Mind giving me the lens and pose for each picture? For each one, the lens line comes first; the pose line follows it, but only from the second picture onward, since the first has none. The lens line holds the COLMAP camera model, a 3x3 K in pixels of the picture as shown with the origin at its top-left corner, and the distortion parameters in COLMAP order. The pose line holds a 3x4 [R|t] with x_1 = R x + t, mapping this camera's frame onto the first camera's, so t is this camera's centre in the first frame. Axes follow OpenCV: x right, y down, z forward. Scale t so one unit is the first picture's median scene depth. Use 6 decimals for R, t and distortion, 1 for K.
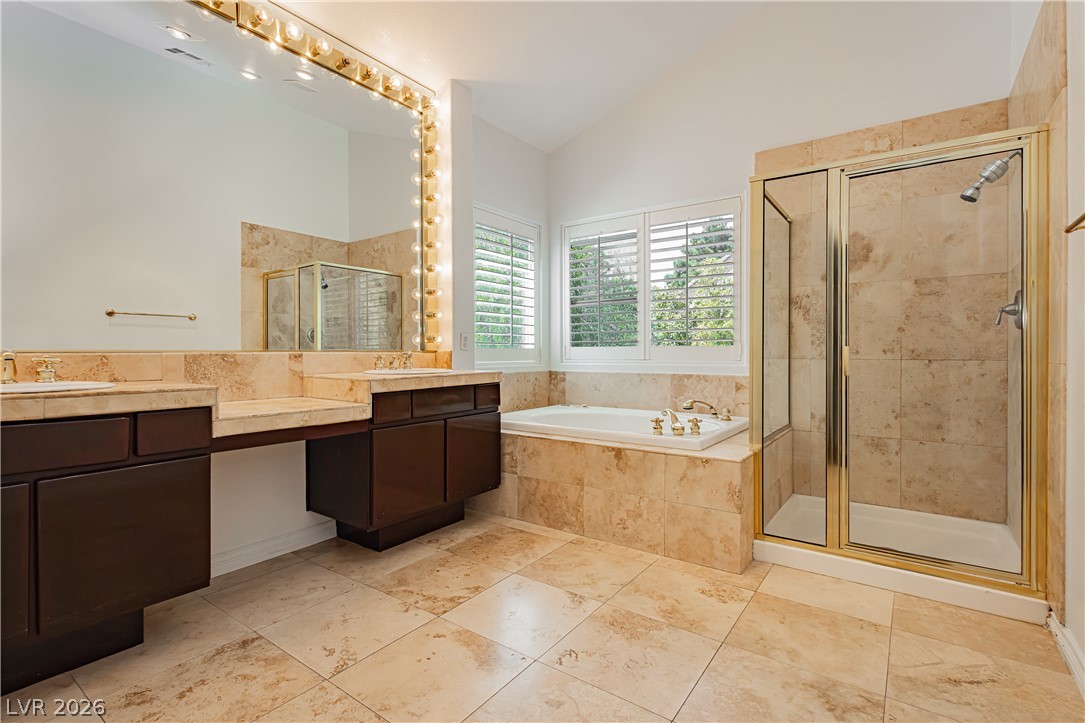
lens RADIAL K [[500.7, 0, 545.0], [0, 500.7, 358.7], [0, 0, 1]] dist [0.003906, 0.000339]
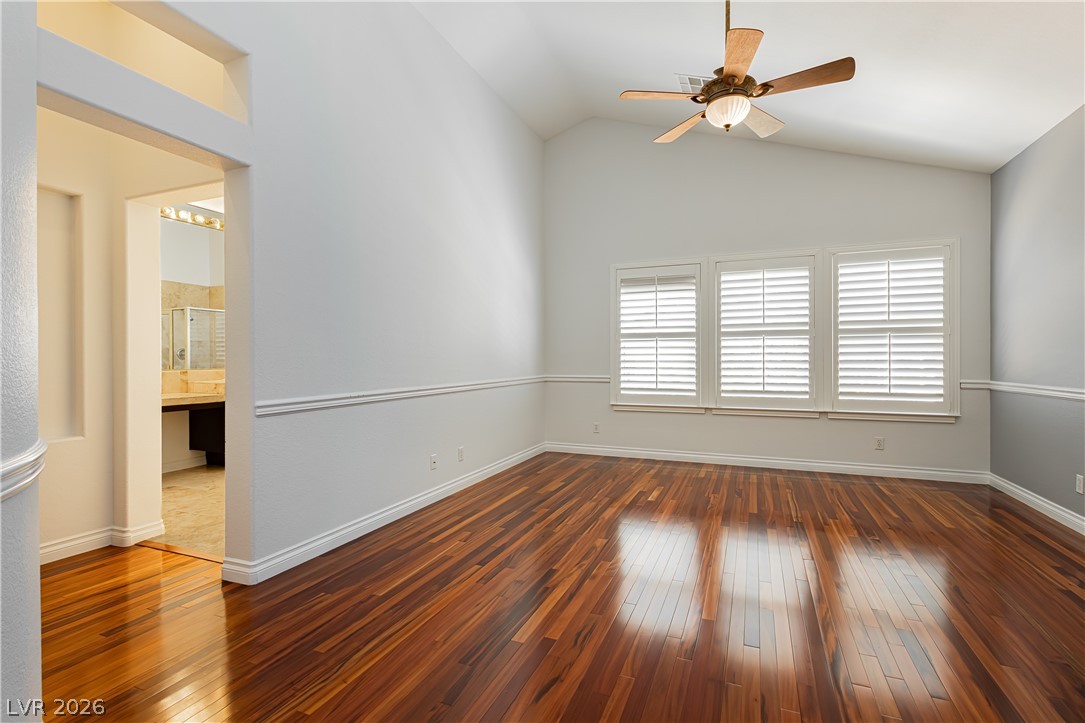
lens RADIAL K [[500.7, 0, 545.0], [0, 500.7, 358.7], [0, 0, 1]] dist [0.003906, 0.000339]
pose [[0.974852, -0.004019, 0.222815, 0.304606], [0.006615, 0.999919, -0.010906, -0.018386], [-0.222754, 0.012106, 0.974800, -0.839458]]
